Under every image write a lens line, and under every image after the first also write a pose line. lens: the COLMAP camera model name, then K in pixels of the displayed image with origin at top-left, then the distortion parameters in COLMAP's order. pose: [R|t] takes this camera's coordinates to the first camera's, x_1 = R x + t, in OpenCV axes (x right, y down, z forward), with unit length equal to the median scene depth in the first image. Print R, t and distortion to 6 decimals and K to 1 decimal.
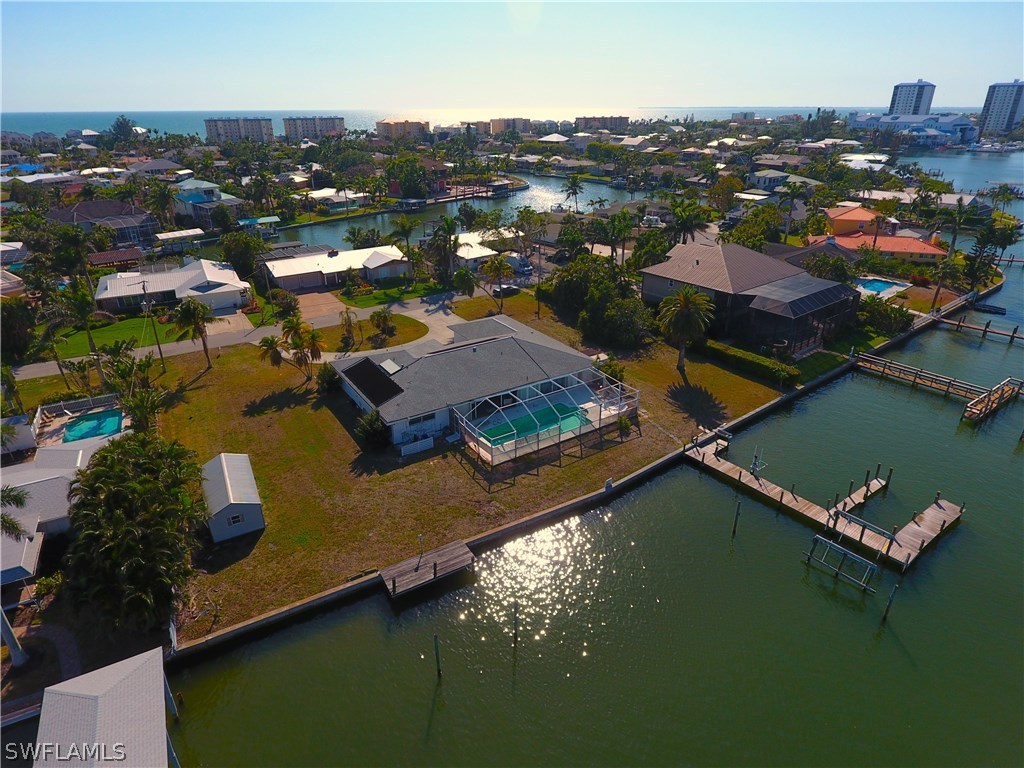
lens RADIAL K [[598.4, 0, 509.4], [0, 598.4, 371.6], [0, 0, 1]] dist [-0.002144, -0.001002]
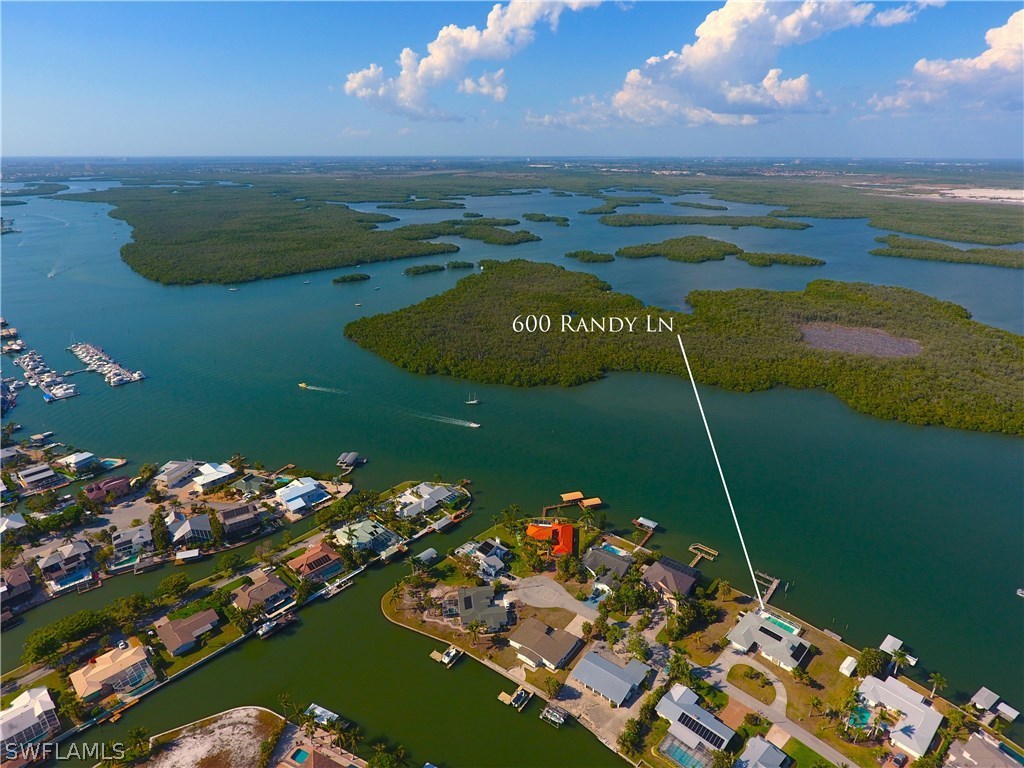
lens RADIAL K [[598.4, 0, 509.4], [0, 598.4, 371.6], [0, 0, 1]] dist [-0.002144, -0.001002]
pose [[-0.210516, -0.334581, 0.918553, -1.805624], [0.394413, 0.830673, 0.392963, -2.430256], [-0.894495, 0.445014, -0.042907, 1.339151]]
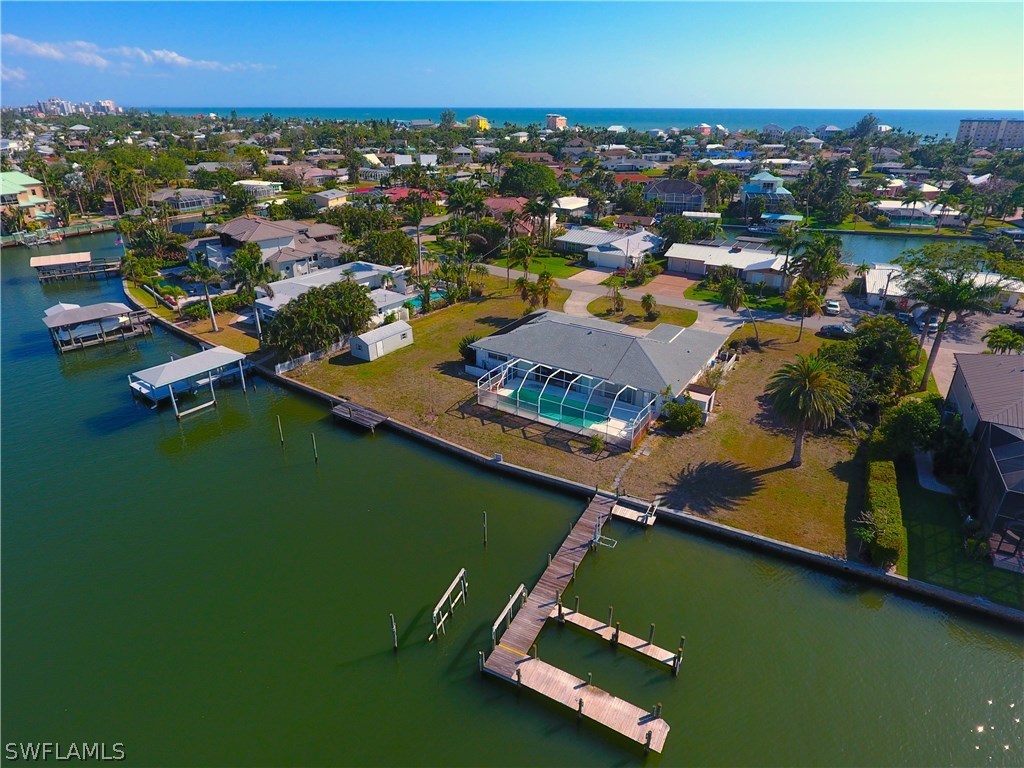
lens RADIAL K [[598.4, 0, 509.4], [0, 598.4, 371.6], [0, 0, 1]] dist [-0.002144, -0.001002]
pose [[0.411411, 0.374911, -0.830773, 0.566048], [-0.372268, 0.901110, 0.222300, -0.112132], [0.831960, 0.217813, 0.510293, 0.242304]]
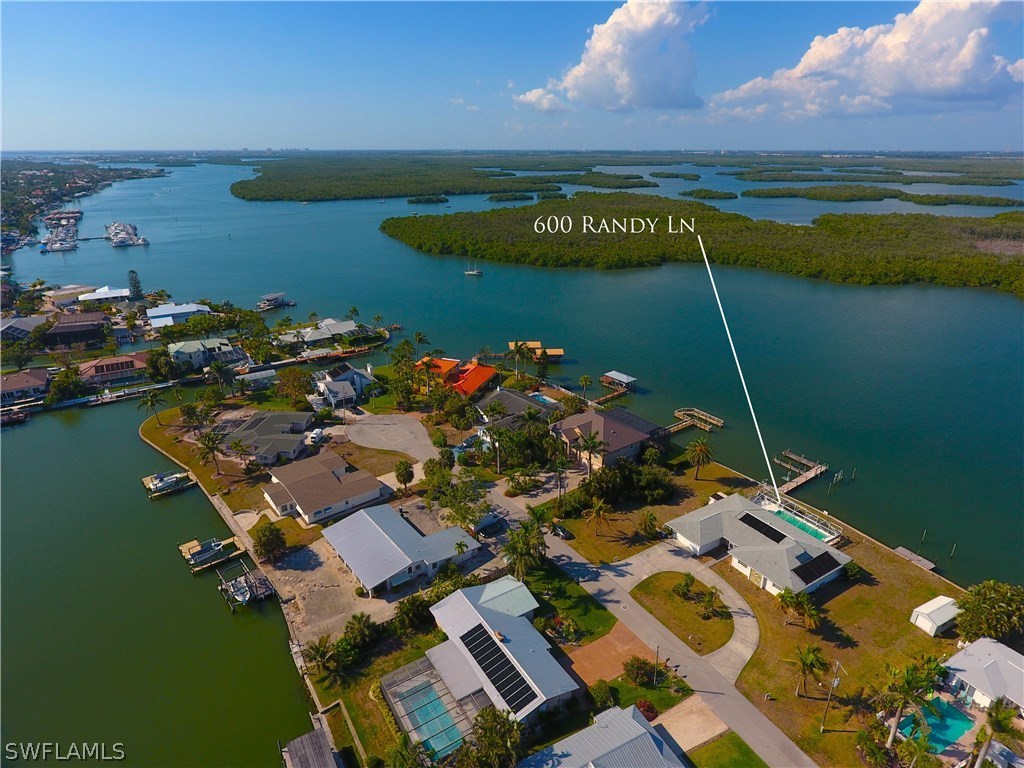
lens RADIAL K [[598.4, 0, 509.4], [0, 598.4, 371.6], [0, 0, 1]] dist [-0.002144, -0.001002]
pose [[0.029839, -0.347377, 0.937251, -1.091724], [0.403833, 0.861925, 0.306602, -0.881477], [-0.914346, 0.369344, 0.166001, 0.872637]]
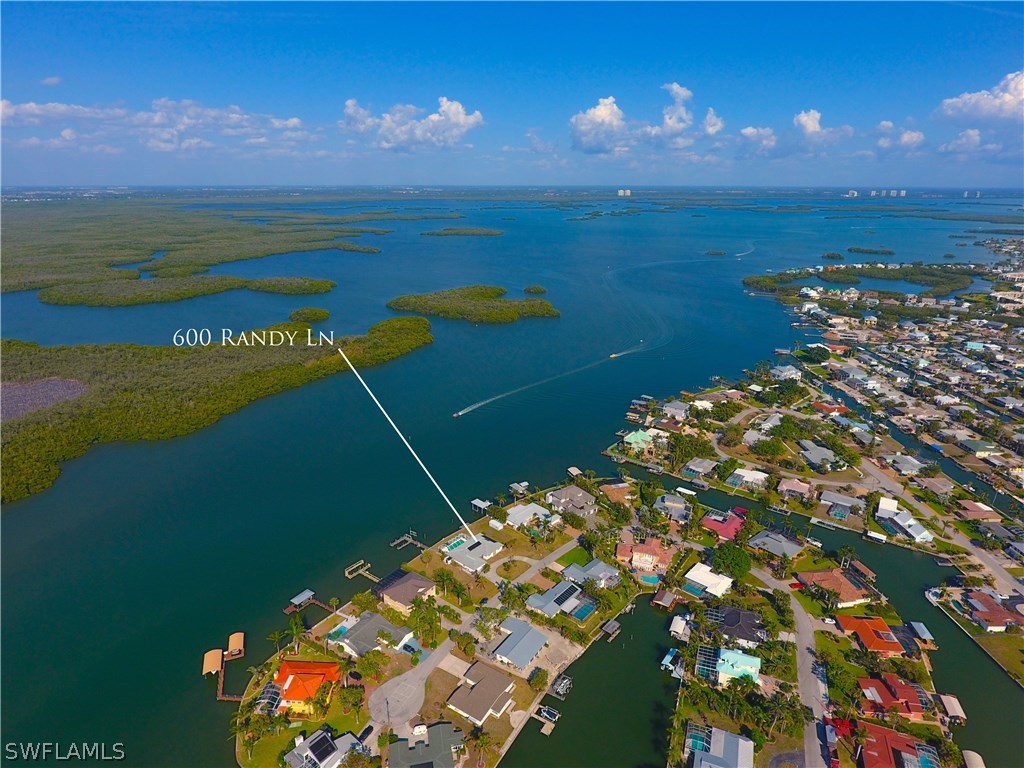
lens RADIAL K [[598.4, 0, 509.4], [0, 598.4, 371.6], [0, 0, 1]] dist [-0.002144, -0.001002]
pose [[-0.961025, 0.086480, -0.262588, 0.560045], [-0.109404, 0.753317, 0.648494, -2.981098], [0.253894, 0.651947, -0.714495, 2.541199]]
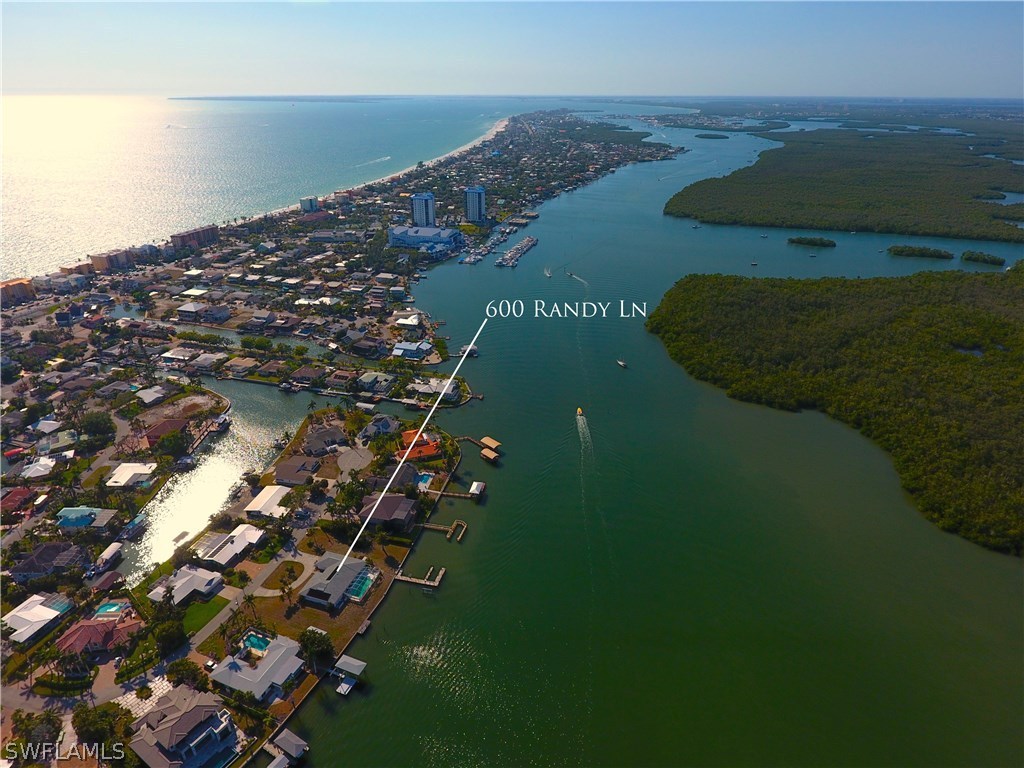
lens RADIAL K [[598.4, 0, 509.4], [0, 598.4, 371.6], [0, 0, 1]] dist [-0.002144, -0.001002]
pose [[0.781130, -0.261063, 0.567171, -0.739705], [0.247957, 0.963392, 0.101943, -1.006246], [-0.573022, 0.061003, 0.817267, -2.050408]]
